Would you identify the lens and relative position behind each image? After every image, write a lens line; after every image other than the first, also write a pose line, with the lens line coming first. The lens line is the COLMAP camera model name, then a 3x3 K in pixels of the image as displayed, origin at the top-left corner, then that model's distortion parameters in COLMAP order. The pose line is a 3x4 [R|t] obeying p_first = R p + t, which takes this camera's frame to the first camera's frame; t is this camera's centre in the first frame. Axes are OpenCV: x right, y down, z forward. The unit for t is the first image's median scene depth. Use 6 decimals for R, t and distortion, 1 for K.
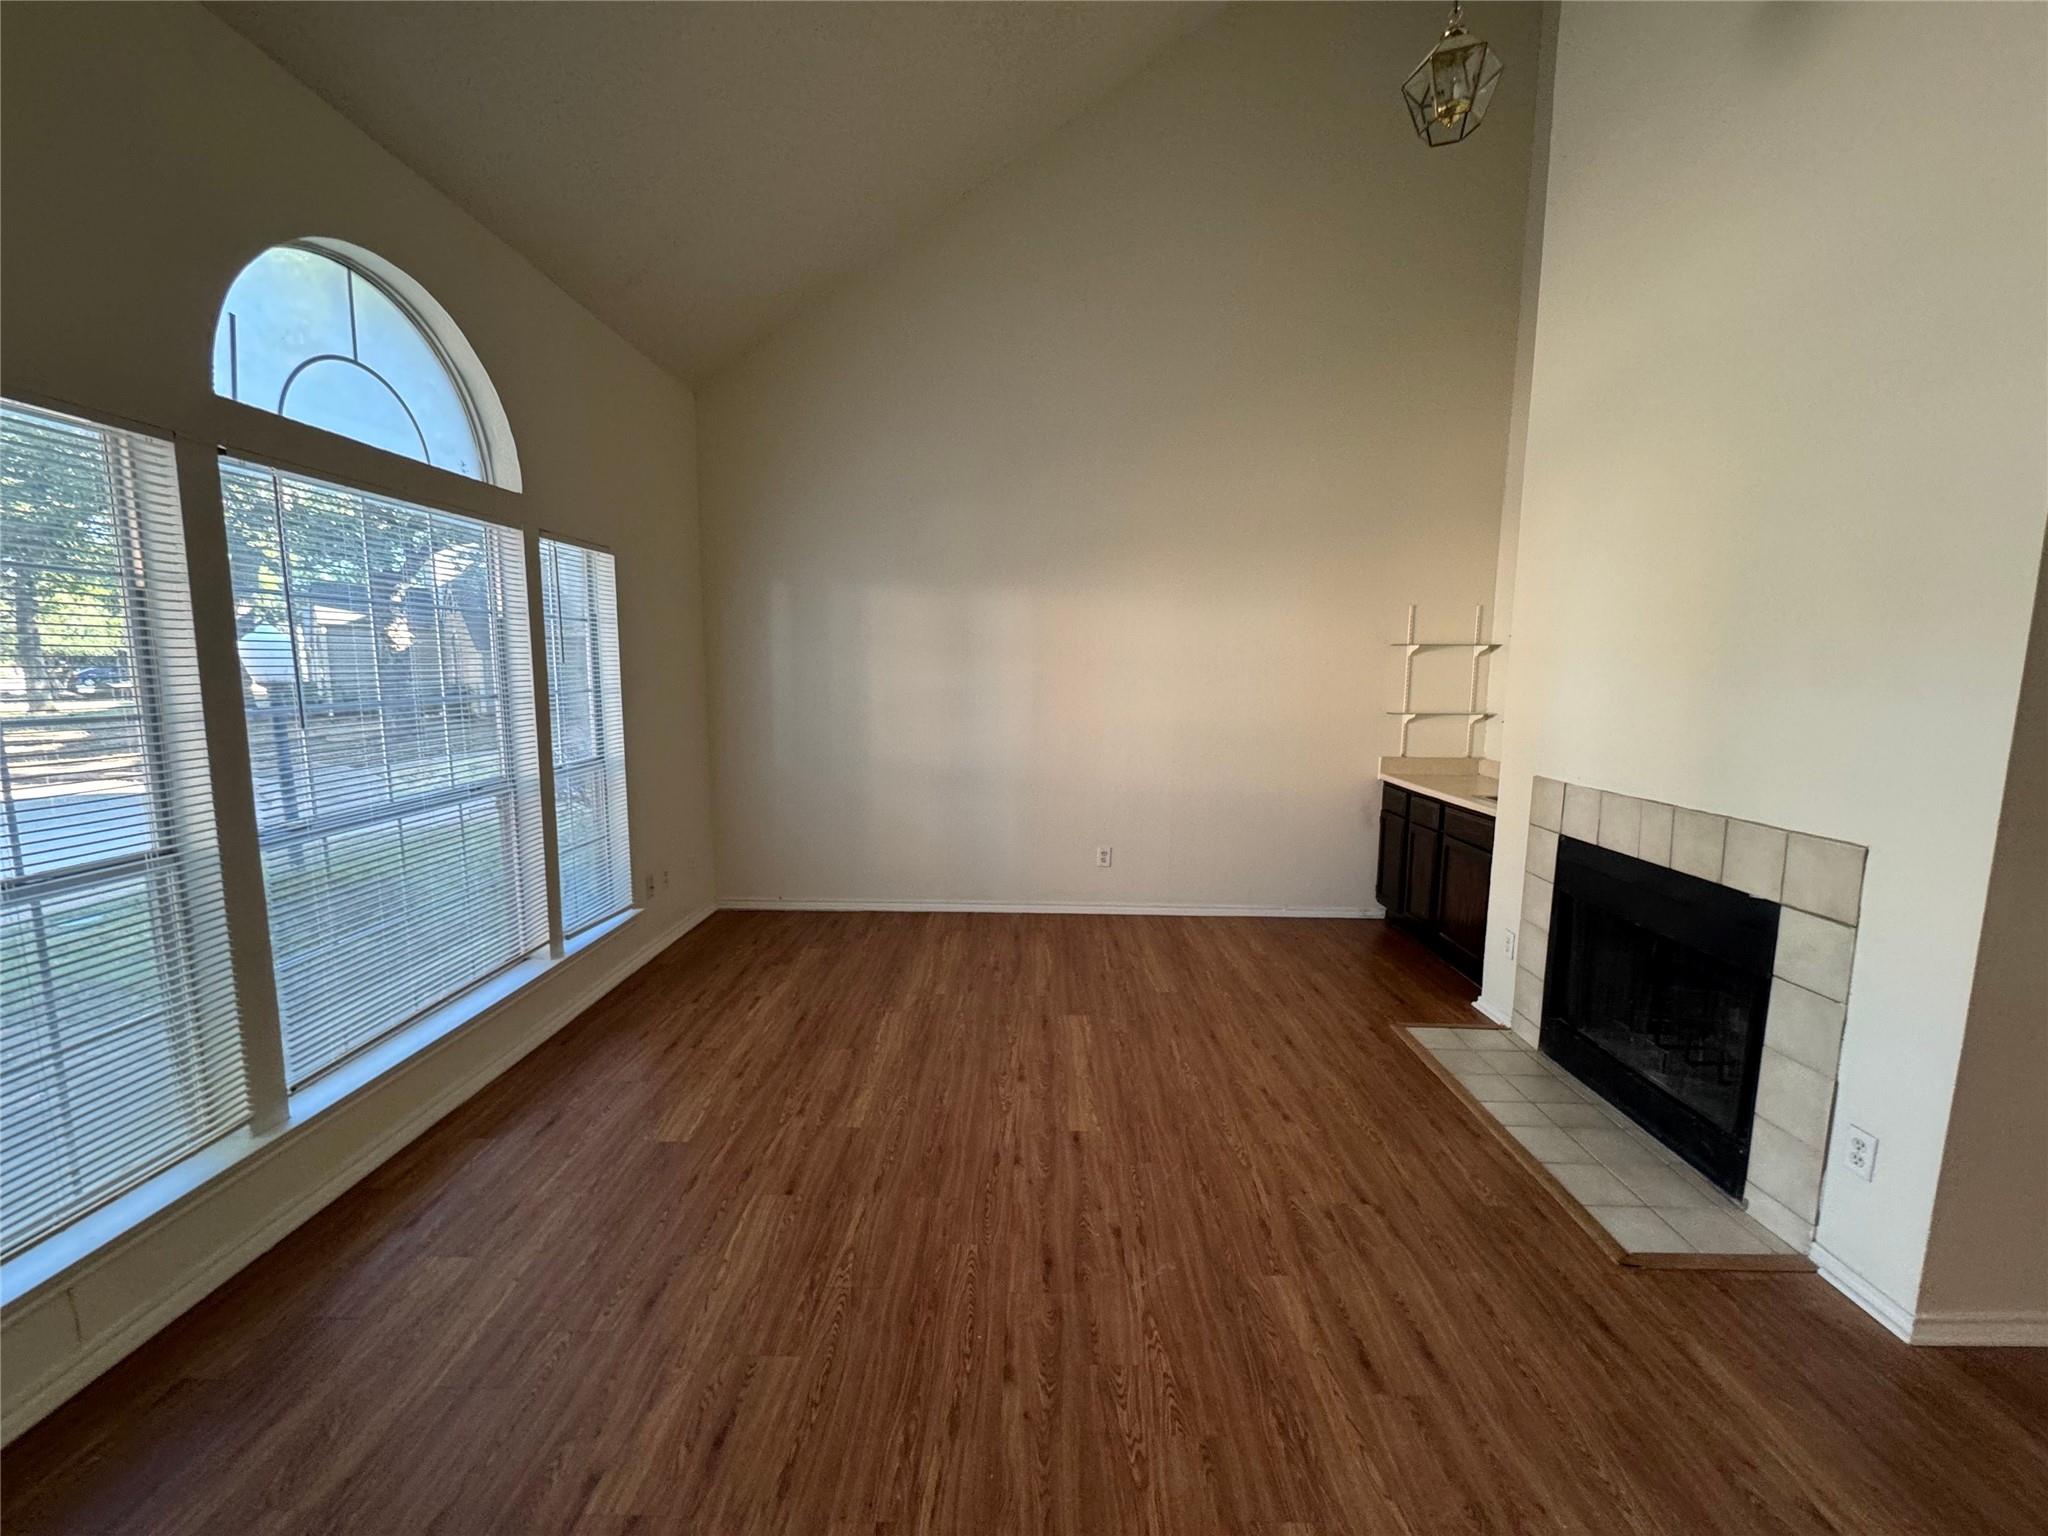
lens RADIAL K [[816.8, 0, 1027.0], [0, 816.8, 772.6], [0, 0, 1]] dist [-0.004236, 0.000082]
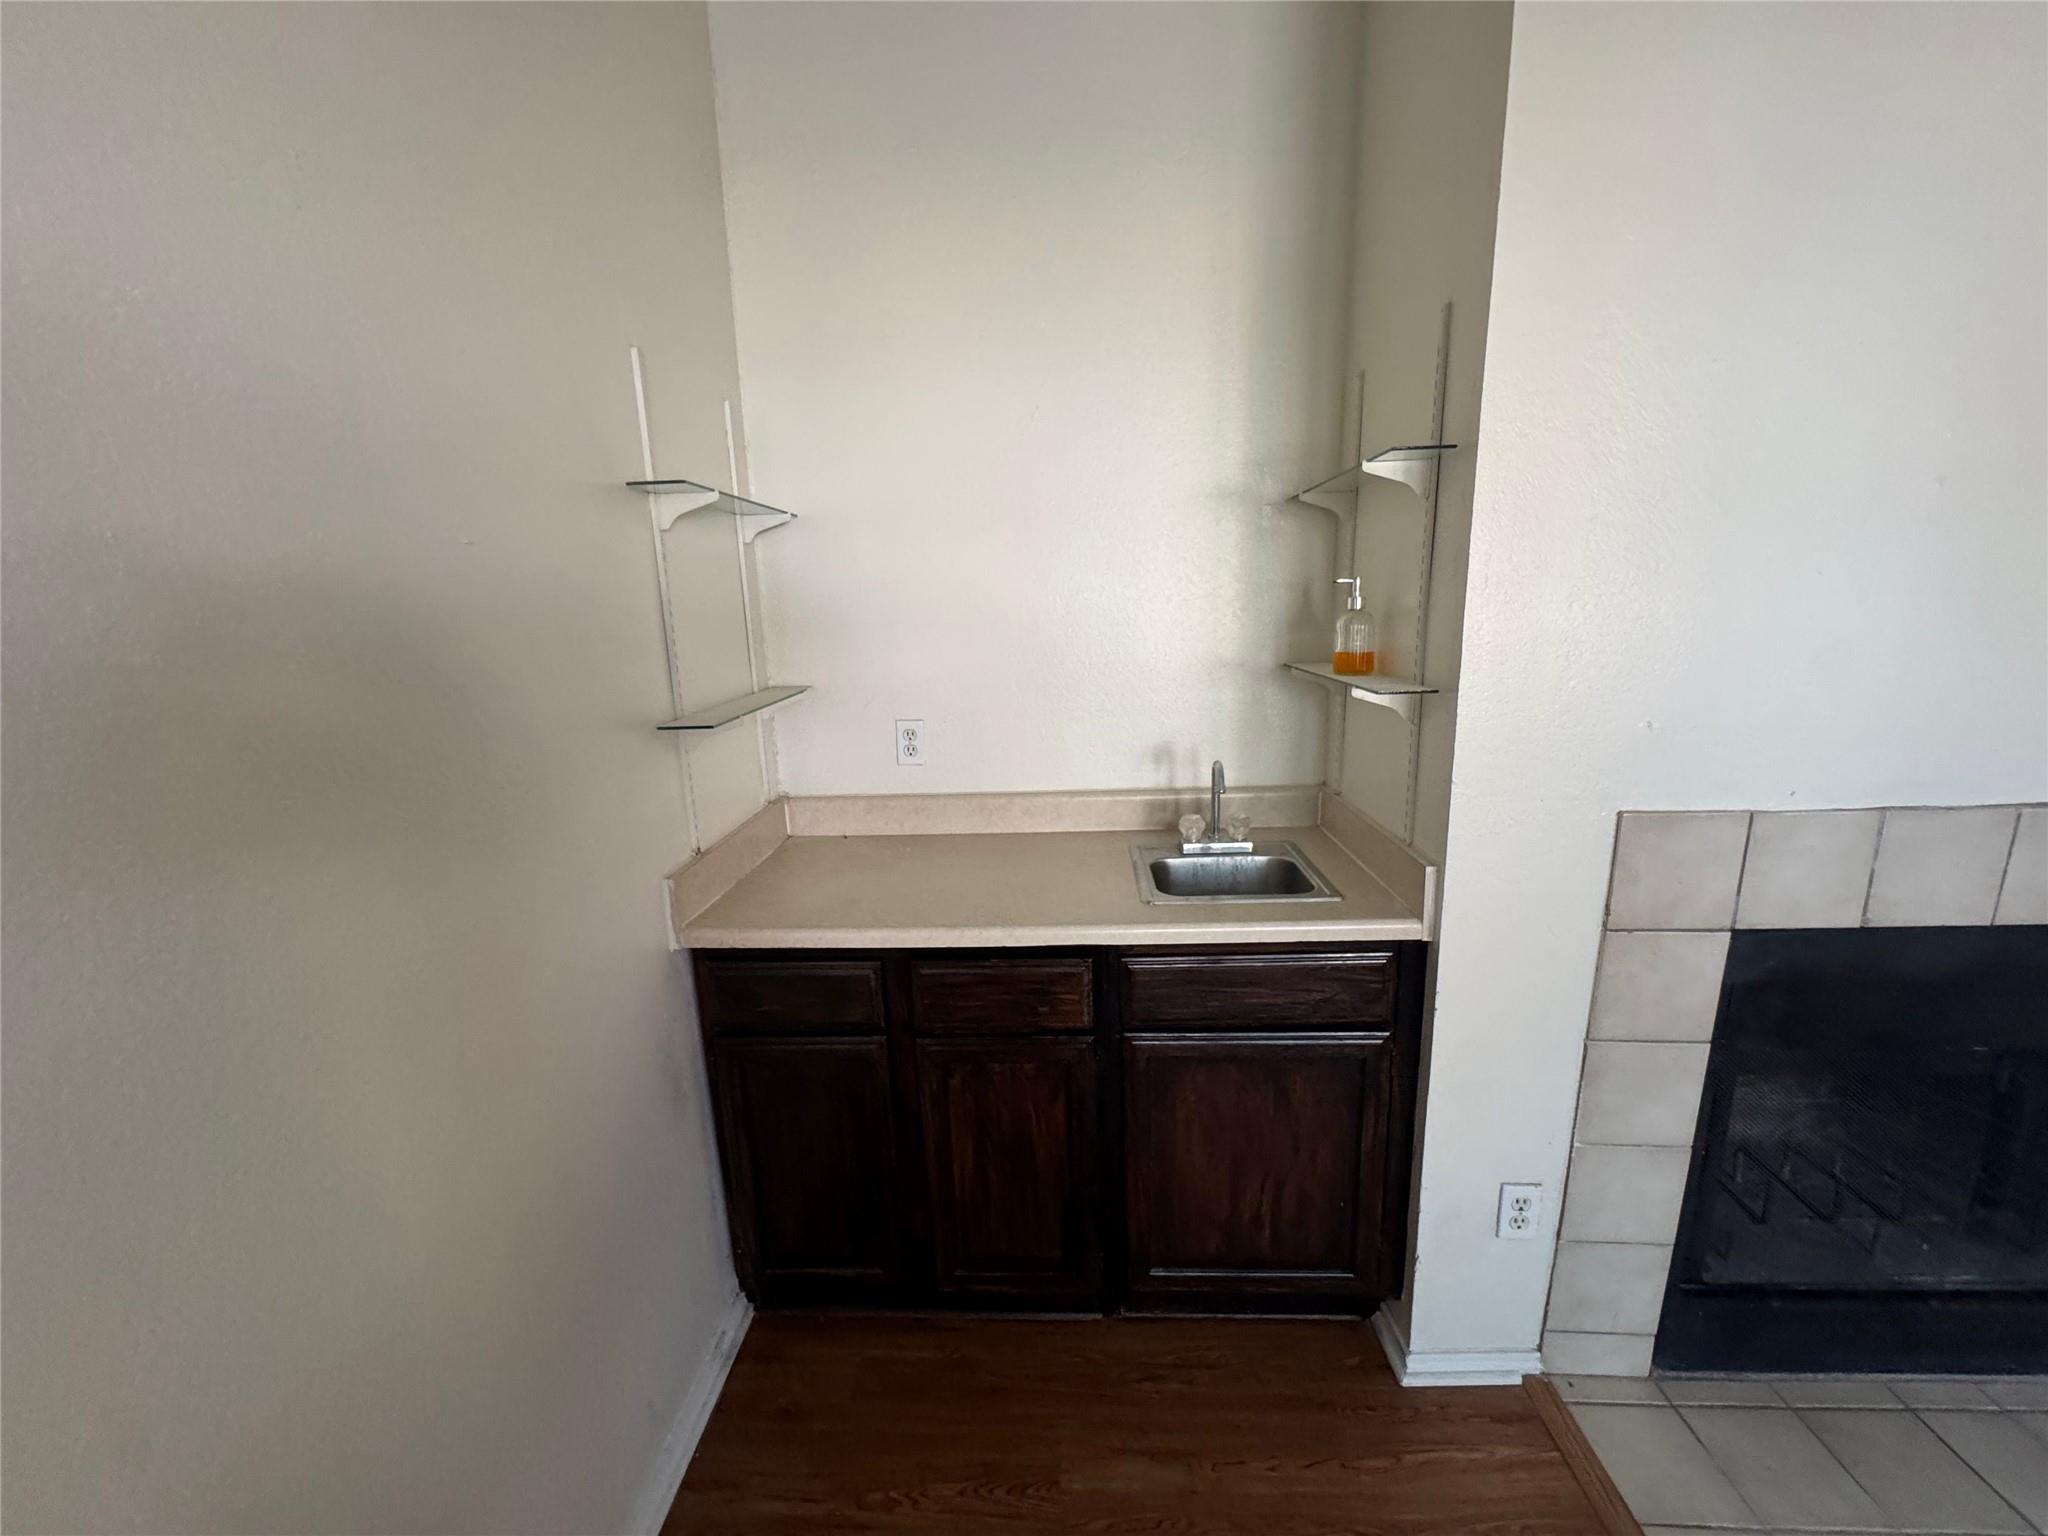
lens RADIAL K [[812.3, 0, 1017.6], [0, 812.3, 769.3], [0, 0, 1]] dist [-0.001345, -0.000112]
pose [[0.033802, -0.217210, 0.975539, 0.300592], [0.158366, 0.964929, 0.209360, -0.183444], [-0.986802, 0.147416, 0.067015, 1.600545]]
